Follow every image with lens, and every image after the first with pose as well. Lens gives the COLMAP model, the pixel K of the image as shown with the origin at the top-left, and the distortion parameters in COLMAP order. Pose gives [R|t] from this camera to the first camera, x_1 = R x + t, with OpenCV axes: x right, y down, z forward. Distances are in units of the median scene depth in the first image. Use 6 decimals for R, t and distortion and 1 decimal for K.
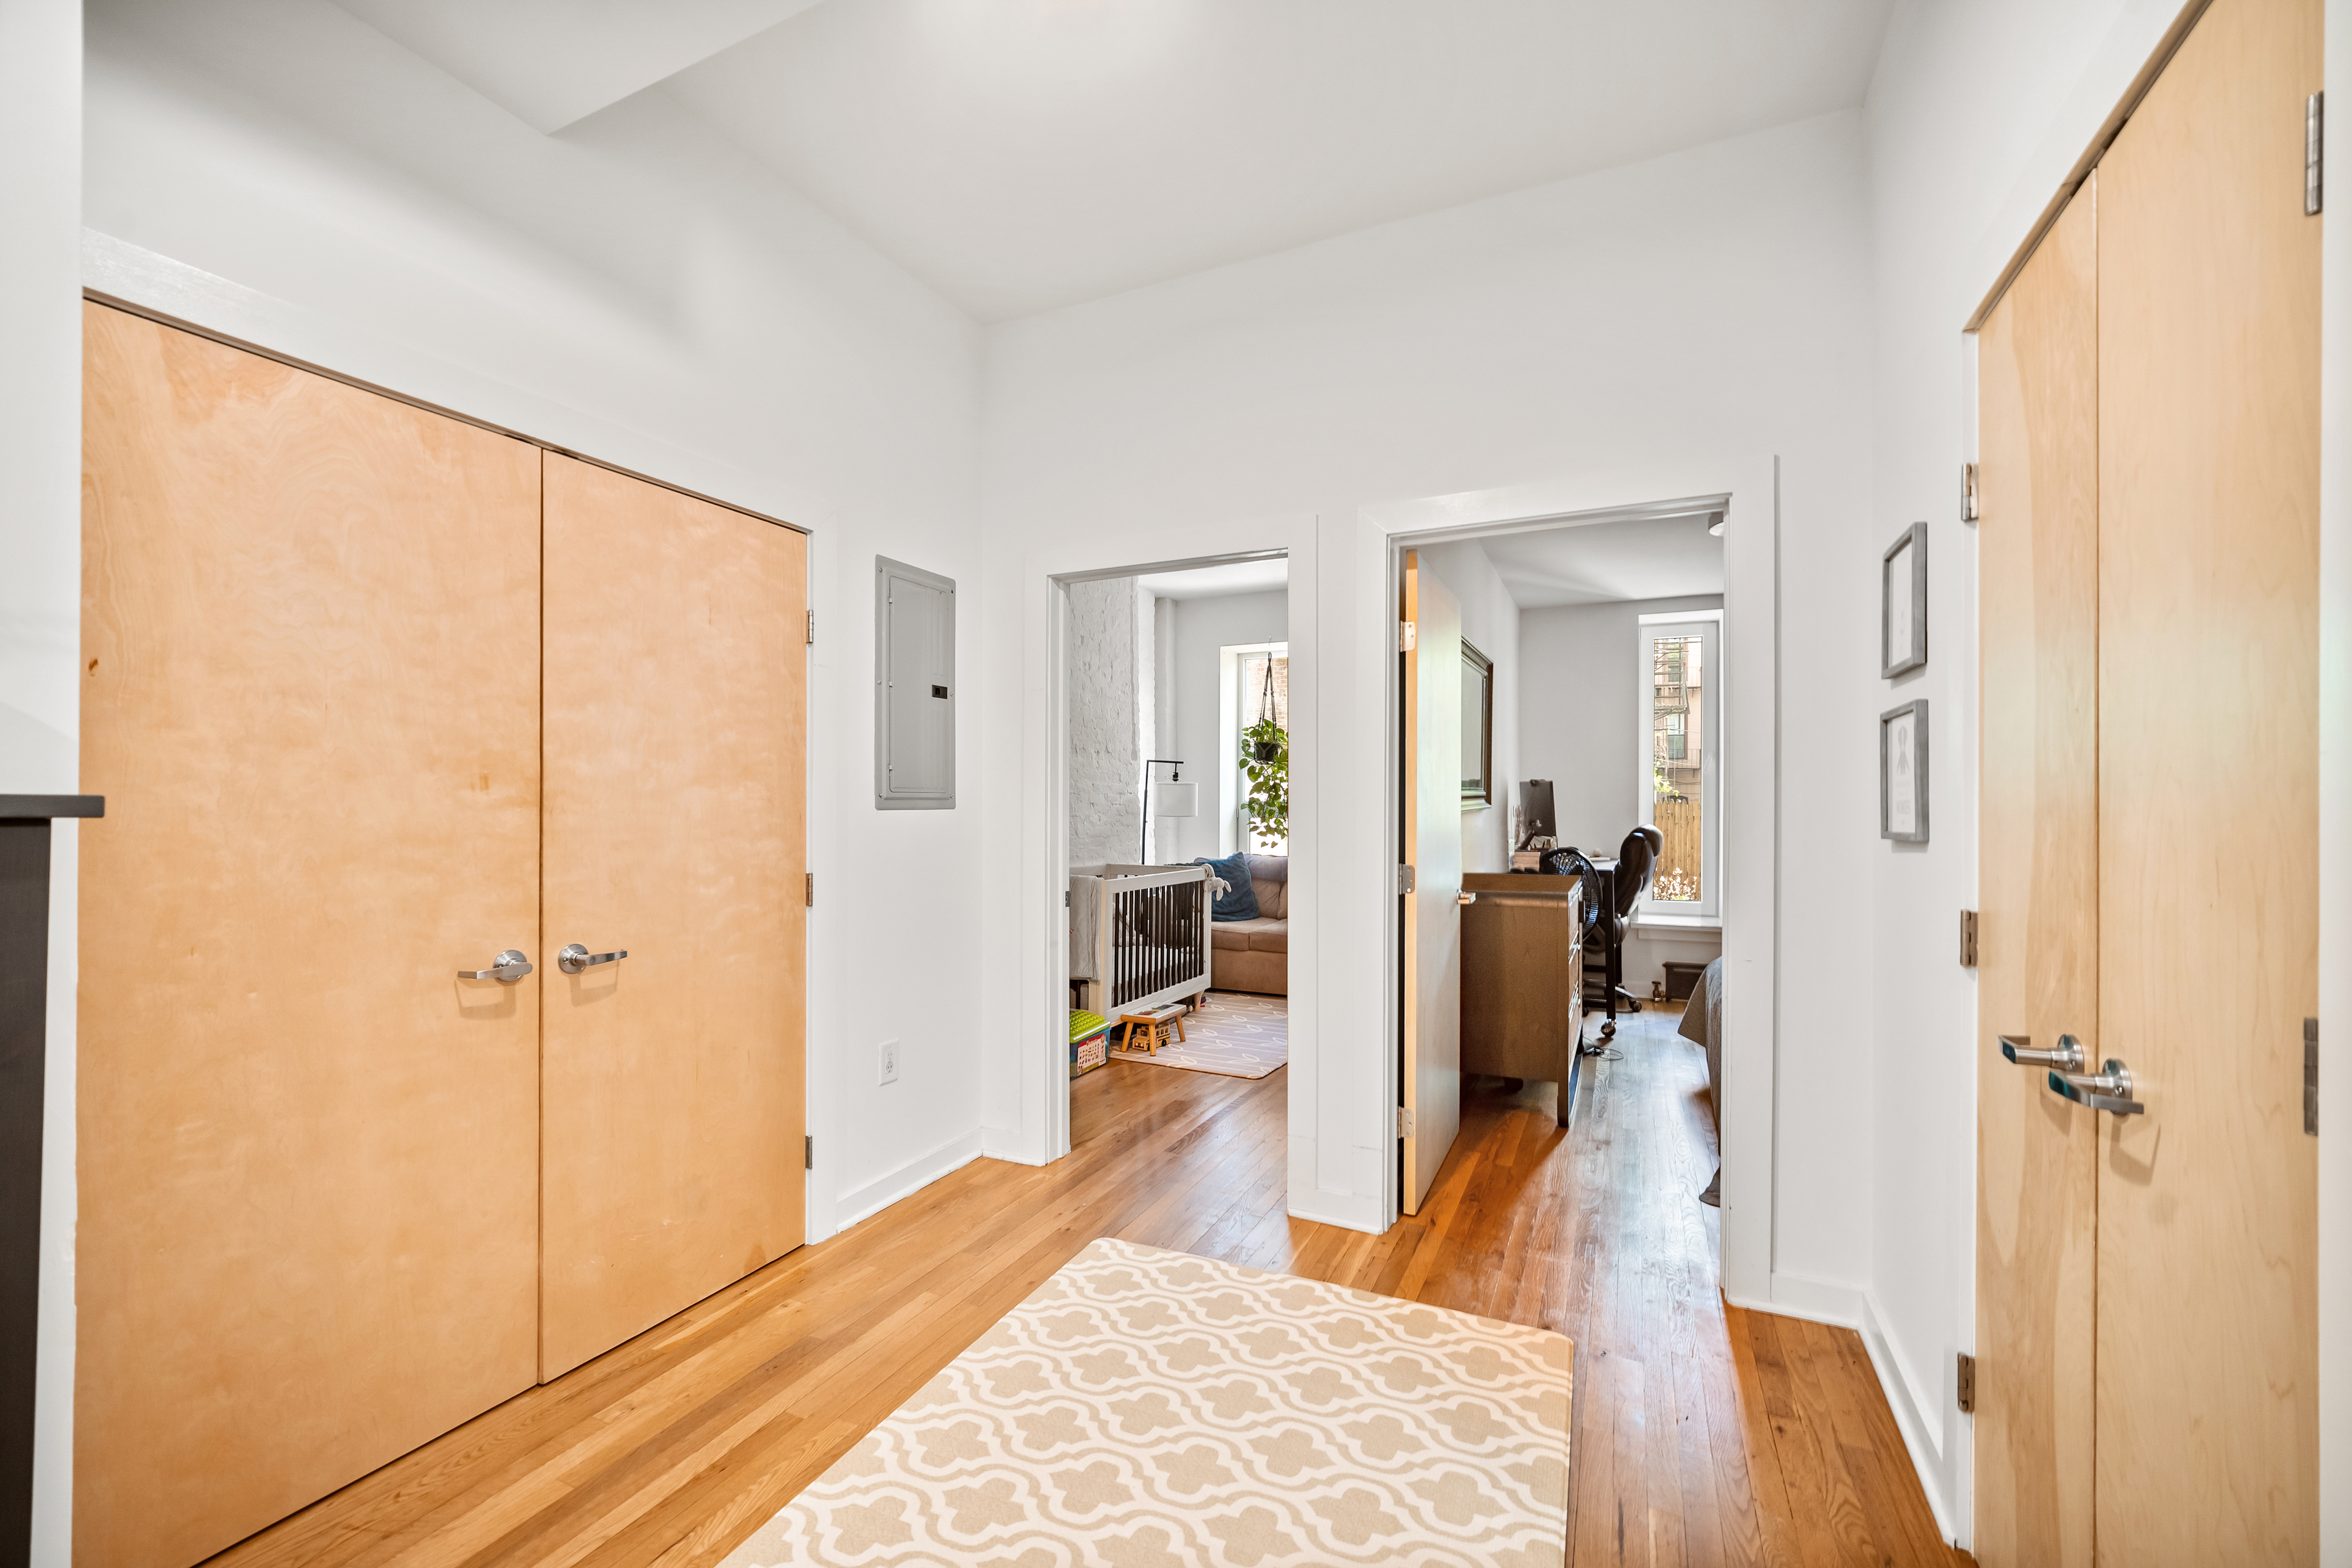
lens RADIAL K [[957.9, 0, 1172.9], [0, 957.9, 794.0], [0, 0, 1]] dist [-0.013351, -0.000010]
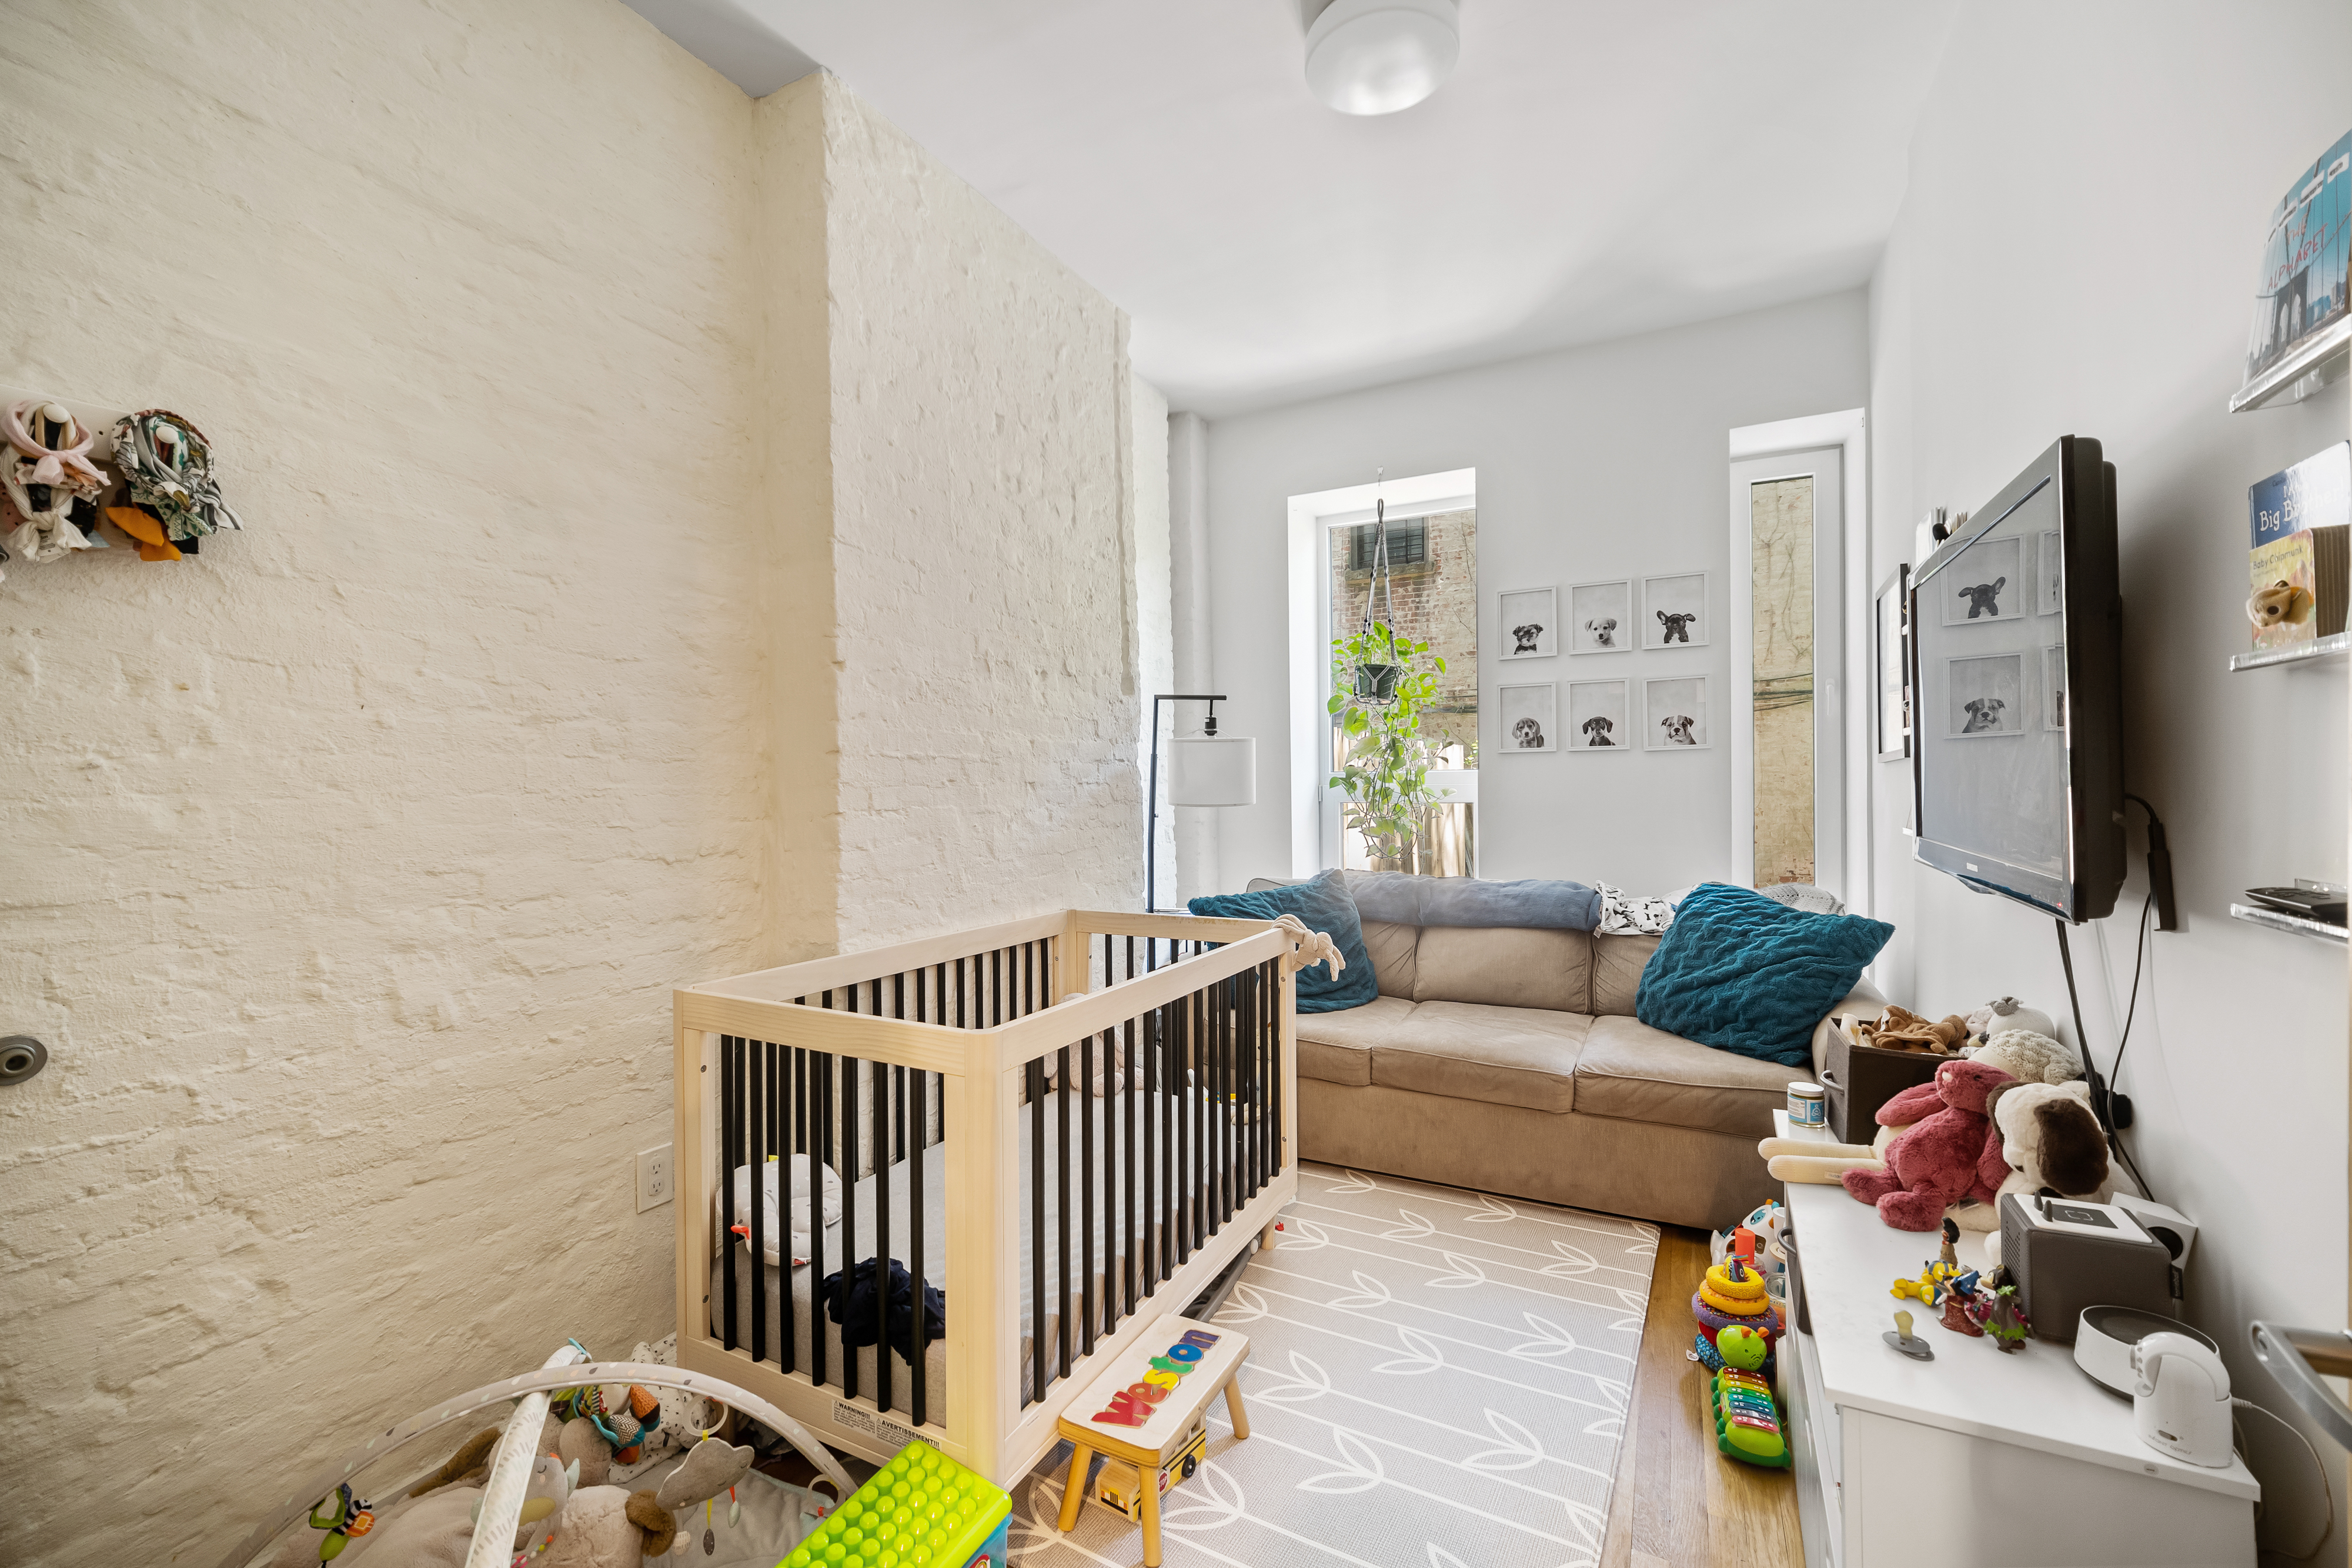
lens RADIAL K [[957.9, 0, 1175.9], [0, 957.9, 777.5], [0, 0, 1]] dist [-0.013351, -0.000010]
pose [[0.999032, -0.019531, -0.039428, 0.003436], [0.019760, 0.999790, 0.005428, 0.005824], [0.039314, -0.006202, 0.999208, 0.509267]]
